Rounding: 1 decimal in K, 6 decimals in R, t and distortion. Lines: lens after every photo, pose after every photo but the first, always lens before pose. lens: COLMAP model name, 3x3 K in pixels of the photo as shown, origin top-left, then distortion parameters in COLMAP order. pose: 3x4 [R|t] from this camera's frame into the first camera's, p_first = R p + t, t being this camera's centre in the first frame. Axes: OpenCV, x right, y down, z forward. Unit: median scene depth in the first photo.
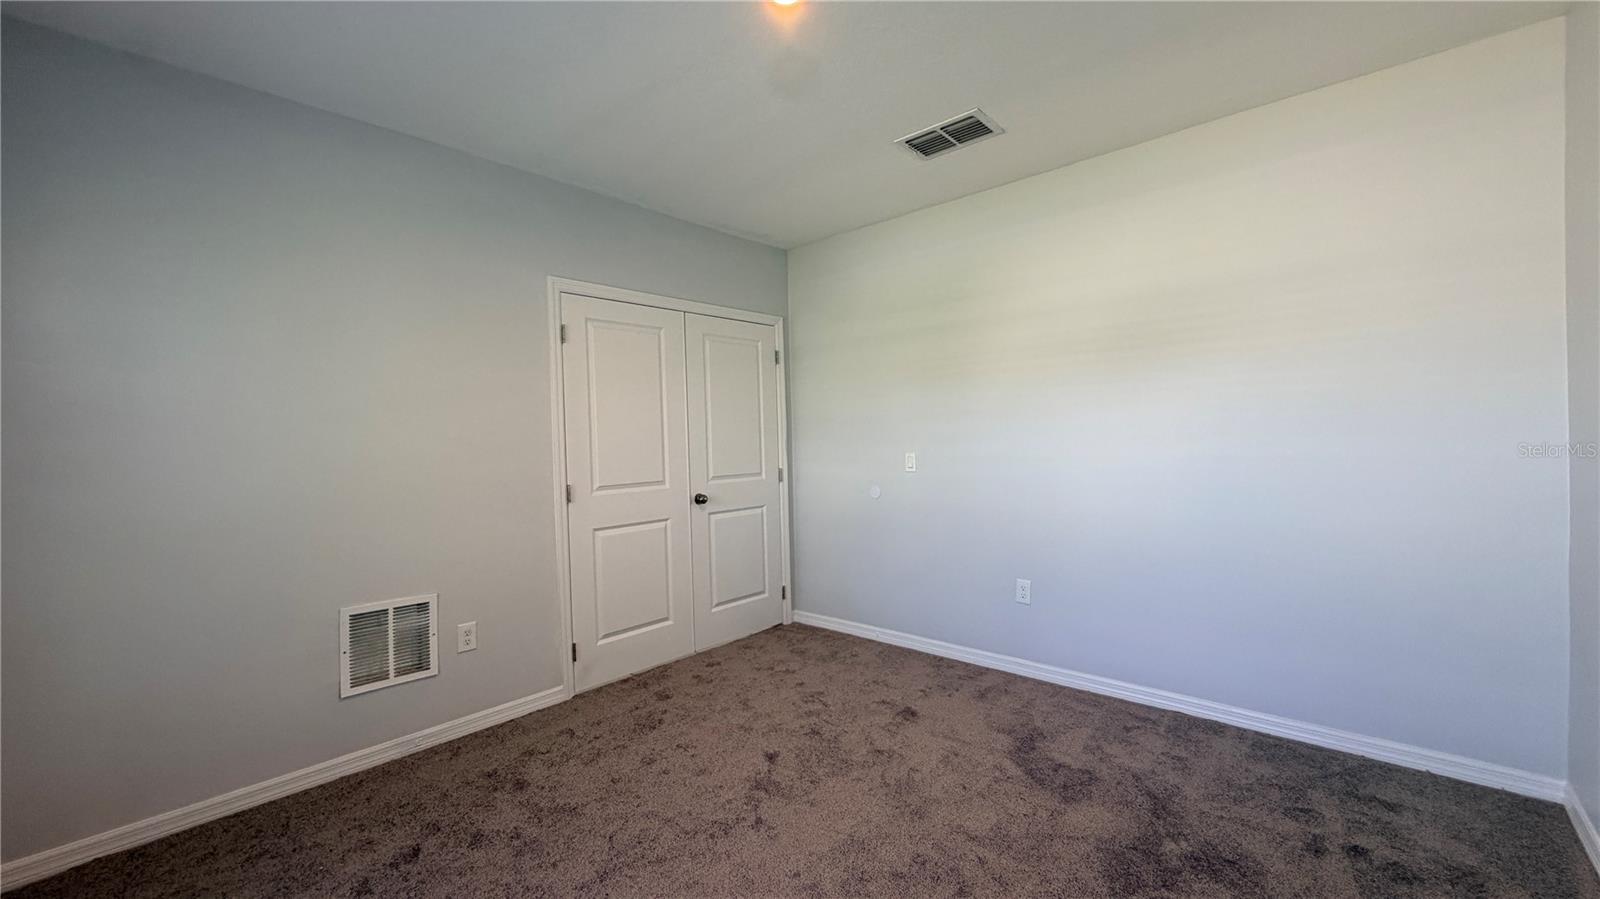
lens RADIAL K [[636.6, 0, 805.3], [0, 636.6, 450.2], [0, 0, 1]] dist [0.000722, -0.000032]
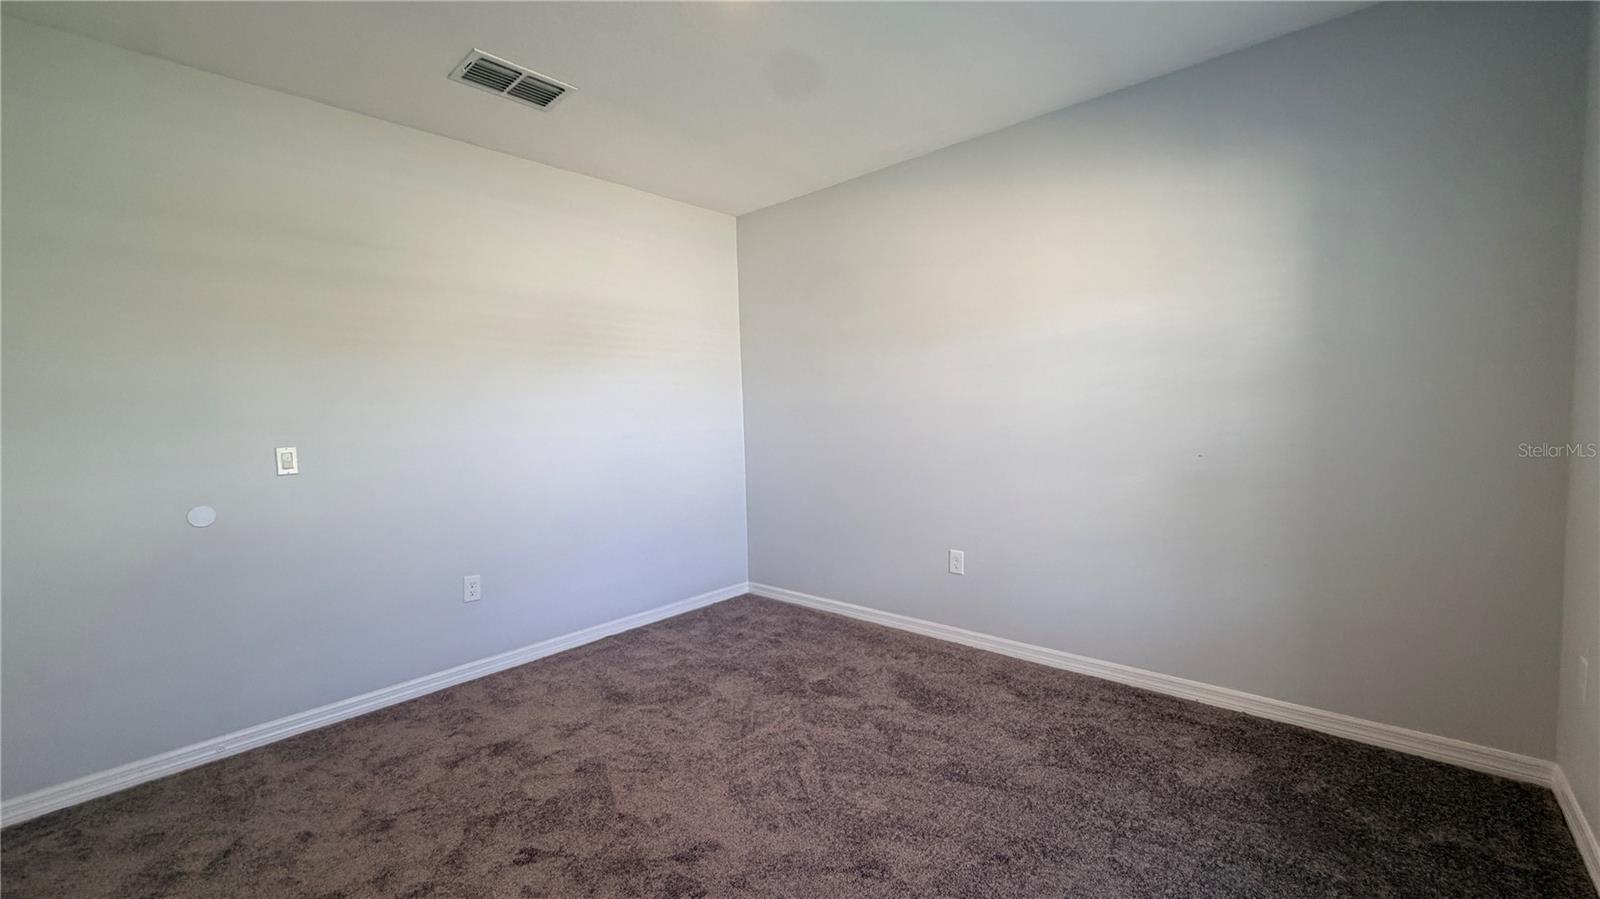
lens RADIAL K [[636.6, 0, 804.8], [0, 636.6, 453.2], [0, 0, 1]] dist [0.000722, -0.000032]
pose [[0.002360, -0.048612, 0.998815, -0.668844], [0.041799, 0.997950, 0.048471, 0.000219], [-0.999123, 0.041635, 0.004387, 0.587553]]
